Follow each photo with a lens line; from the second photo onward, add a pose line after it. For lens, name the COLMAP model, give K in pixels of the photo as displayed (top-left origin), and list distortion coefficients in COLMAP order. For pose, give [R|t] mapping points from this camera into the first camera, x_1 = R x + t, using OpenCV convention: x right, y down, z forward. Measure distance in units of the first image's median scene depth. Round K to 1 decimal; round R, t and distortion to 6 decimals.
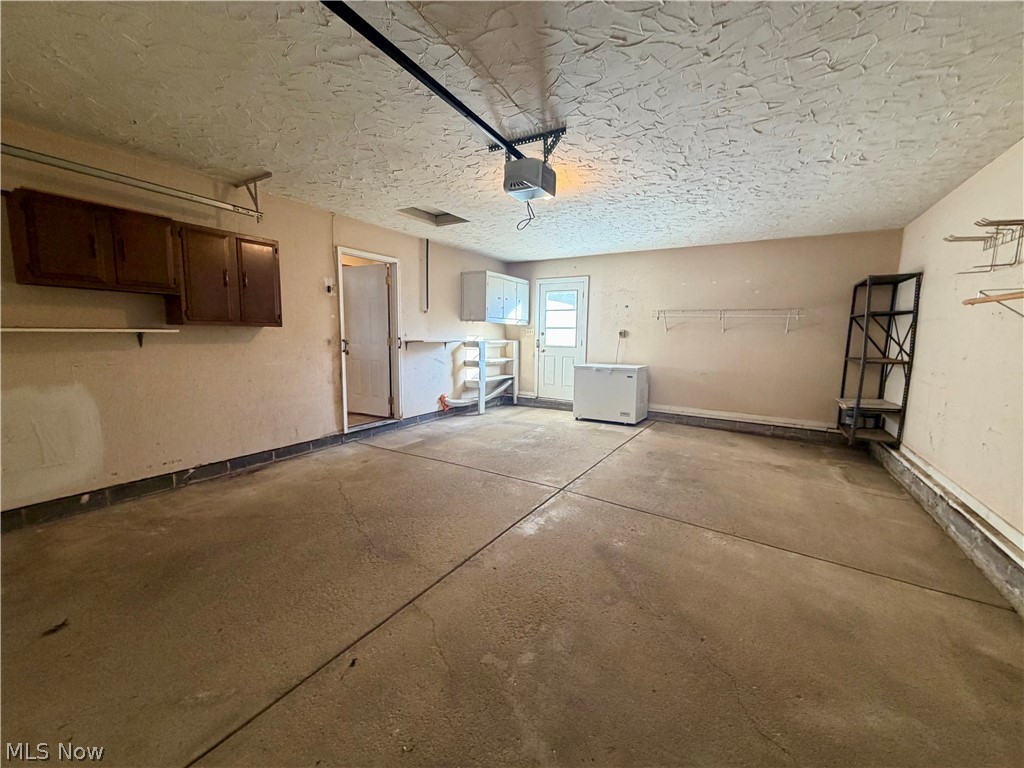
lens RADIAL K [[407.5, 0, 512.3], [0, 407.5, 381.0], [0, 0, 1]] dist [-0.001859, 0.000908]
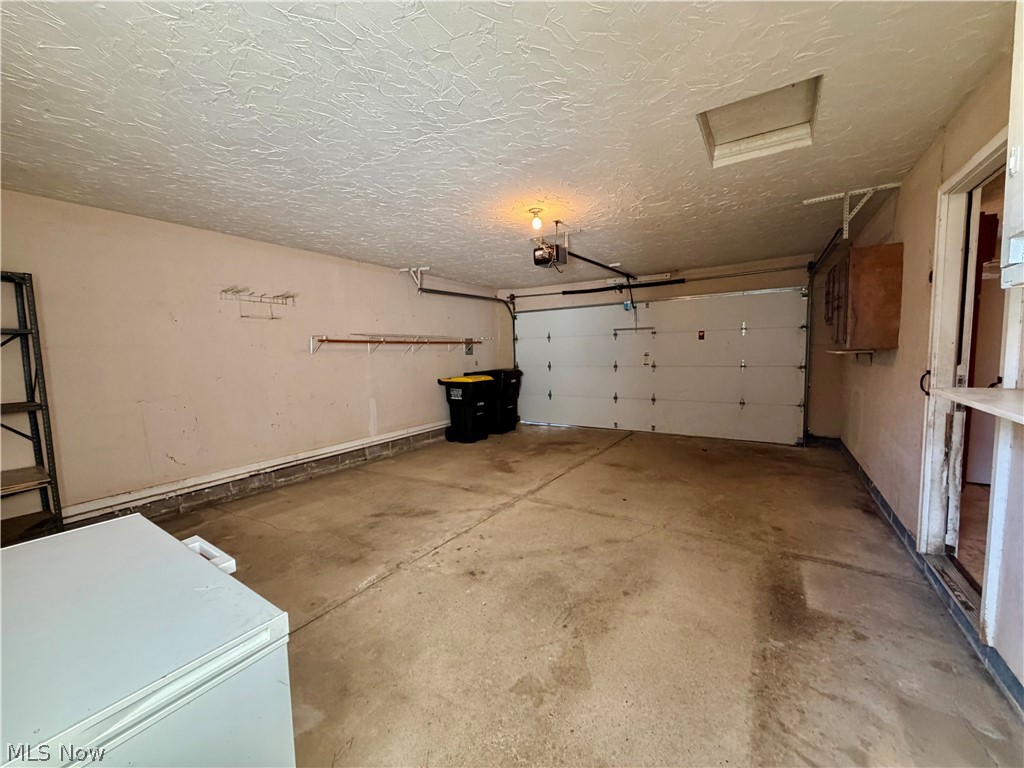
lens RADIAL K [[407.5, 0, 511.4], [0, 407.5, 382.7], [0, 0, 1]] dist [-0.001859, 0.000908]
pose [[-0.999786, 0.006265, 0.019734, 0.123198], [0.010135, 0.979213, 0.202581, -0.253462], [-0.018055, 0.202737, -0.979067, 1.947474]]
